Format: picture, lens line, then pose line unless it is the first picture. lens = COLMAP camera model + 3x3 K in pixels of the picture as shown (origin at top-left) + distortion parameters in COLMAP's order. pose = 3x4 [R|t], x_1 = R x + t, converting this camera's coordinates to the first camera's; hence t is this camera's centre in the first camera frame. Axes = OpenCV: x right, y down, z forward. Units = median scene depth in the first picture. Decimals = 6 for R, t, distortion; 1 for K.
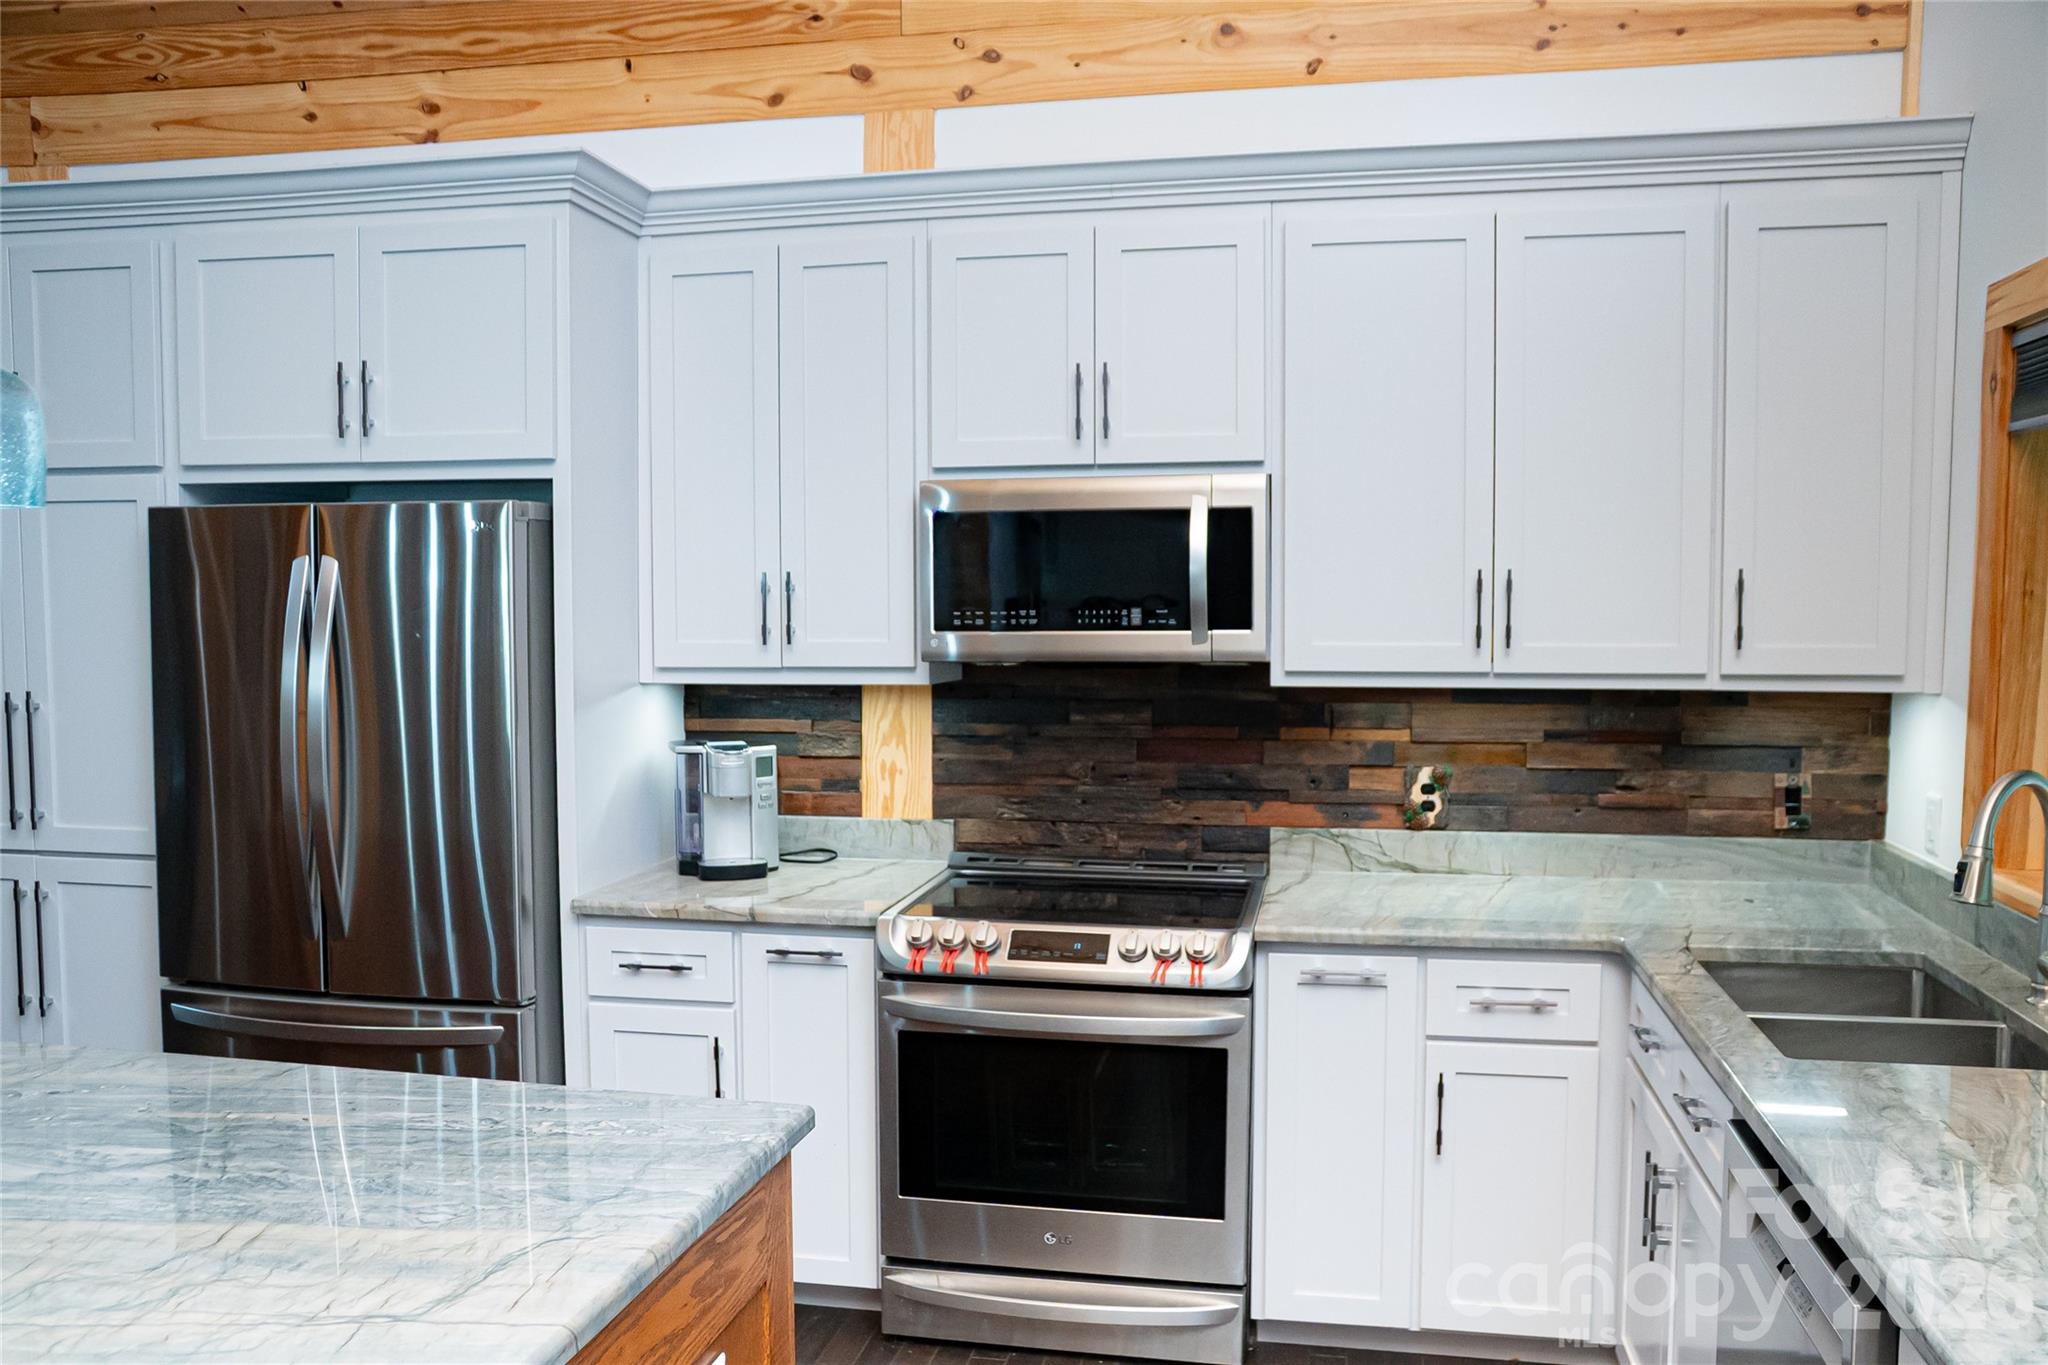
lens RADIAL K [[1635.1, 0, 1016.4], [0, 1635.1, 684.3], [0, 0, 1]] dist [-0.064947, 0.041351]
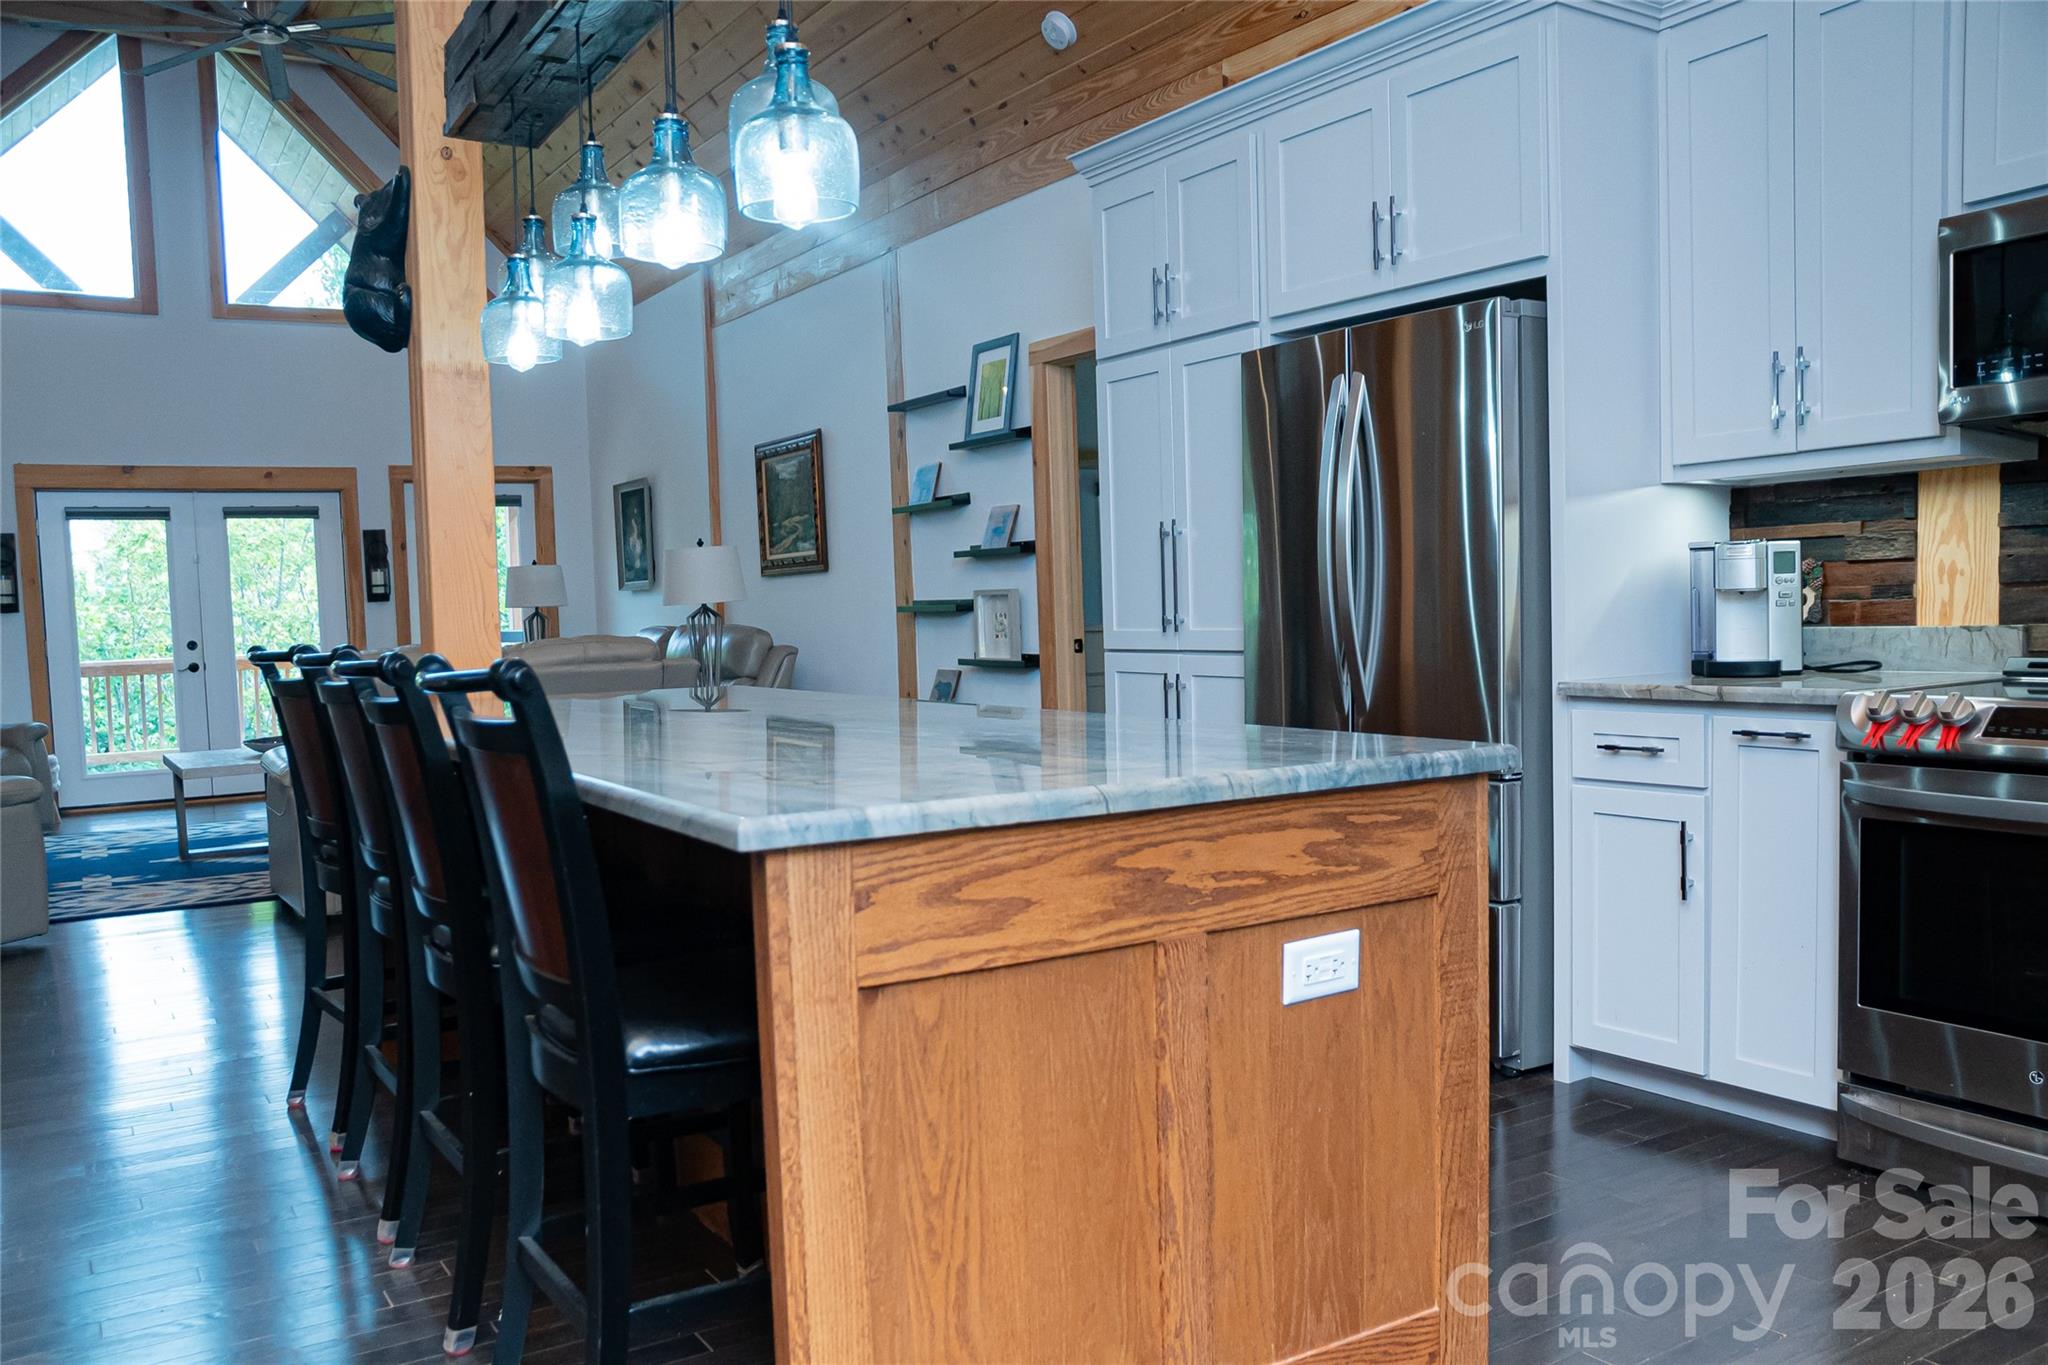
lens RADIAL K [[1635.1, 0, 1021.9], [0, 1635.1, 652.6], [0, 0, 1]] dist [-0.064947, 0.041351]
pose [[0.694005, 0.008286, -0.719922, 0.209135], [-0.016669, 0.999851, -0.004561, 0.113775], [0.719777, 0.015165, 0.694040, 0.042651]]
